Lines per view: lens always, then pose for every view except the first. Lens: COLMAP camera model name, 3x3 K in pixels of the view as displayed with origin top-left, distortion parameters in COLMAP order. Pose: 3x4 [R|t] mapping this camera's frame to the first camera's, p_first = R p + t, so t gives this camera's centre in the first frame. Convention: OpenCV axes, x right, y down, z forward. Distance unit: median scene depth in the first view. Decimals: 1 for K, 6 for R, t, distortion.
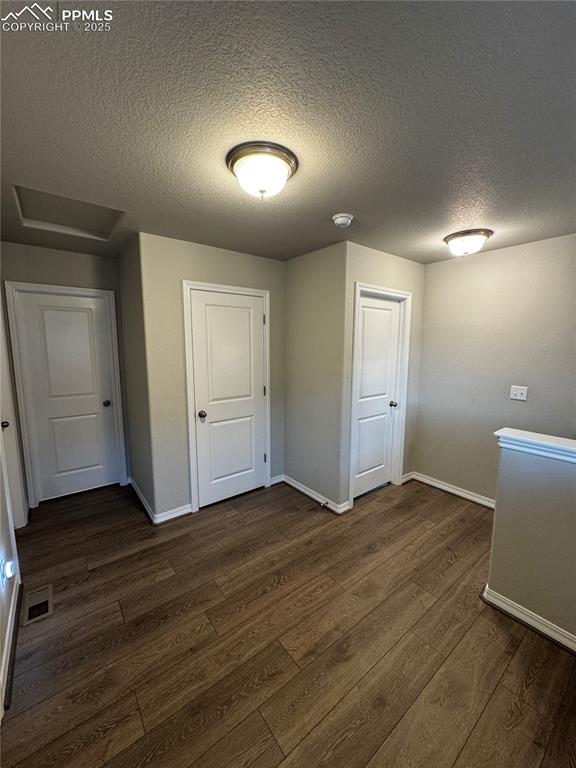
lens RADIAL K [[305.6, 0, 289.5], [0, 305.6, 383.9], [0, 0, 1]] dist [-0.006738, -0.000014]
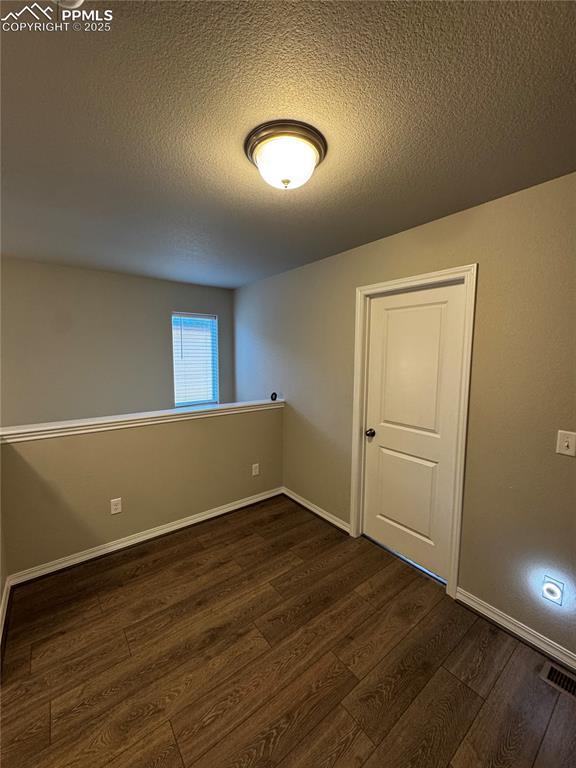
lens RADIAL K [[305.6, 0, 289.5], [0, 305.6, 383.9], [0, 0, 1]] dist [-0.006738, -0.000014]
pose [[-0.999964, -0.008431, 0.000204, -0.095972], [-0.008155, 0.972807, 0.231474, -0.252501], [-0.002150, 0.231464, -0.972841, 1.859551]]
